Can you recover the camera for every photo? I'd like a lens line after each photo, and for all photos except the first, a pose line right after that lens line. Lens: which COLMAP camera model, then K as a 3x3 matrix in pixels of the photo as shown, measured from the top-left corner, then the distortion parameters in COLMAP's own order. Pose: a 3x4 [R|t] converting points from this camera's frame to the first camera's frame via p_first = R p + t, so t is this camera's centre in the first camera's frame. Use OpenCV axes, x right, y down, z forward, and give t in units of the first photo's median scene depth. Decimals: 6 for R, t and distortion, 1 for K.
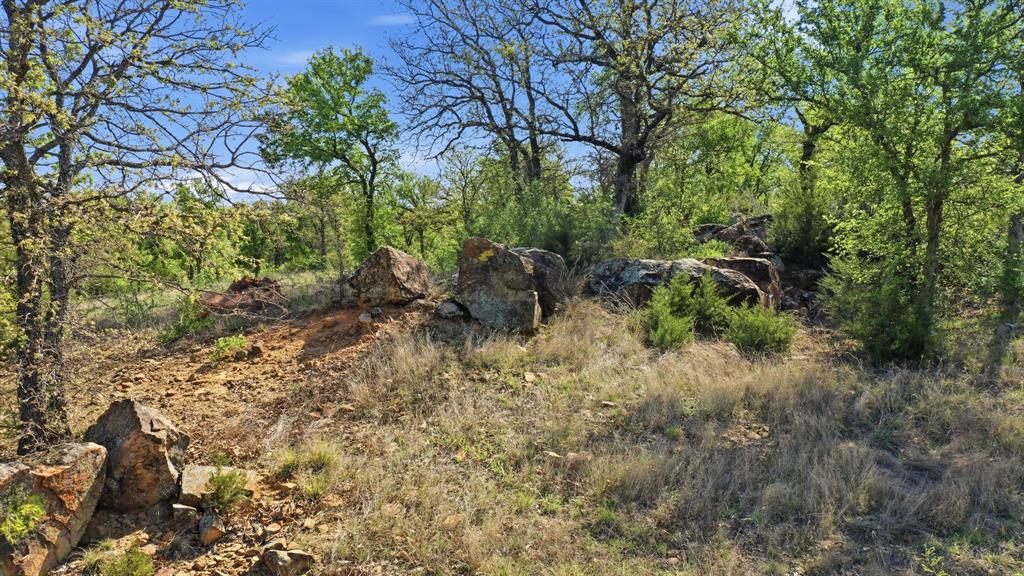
lens RADIAL K [[805.0, 0, 513.3], [0, 805.0, 288.2], [0, 0, 1]] dist [-0.015883, 0.009829]
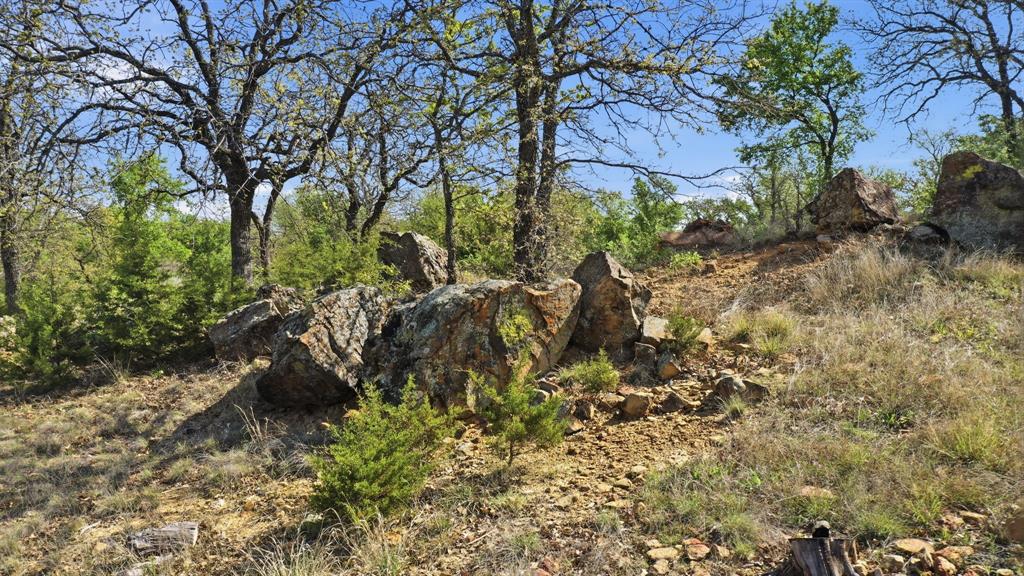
lens RADIAL K [[805.0, 0, 509.9], [0, 805.0, 292.3], [0, 0, 1]] dist [-0.015883, 0.009829]
pose [[0.855562, 0.041808, -0.516010, -0.009768], [-0.047974, 0.998848, 0.001386, 0.128336], [0.515473, 0.023569, 0.856582, -0.004415]]
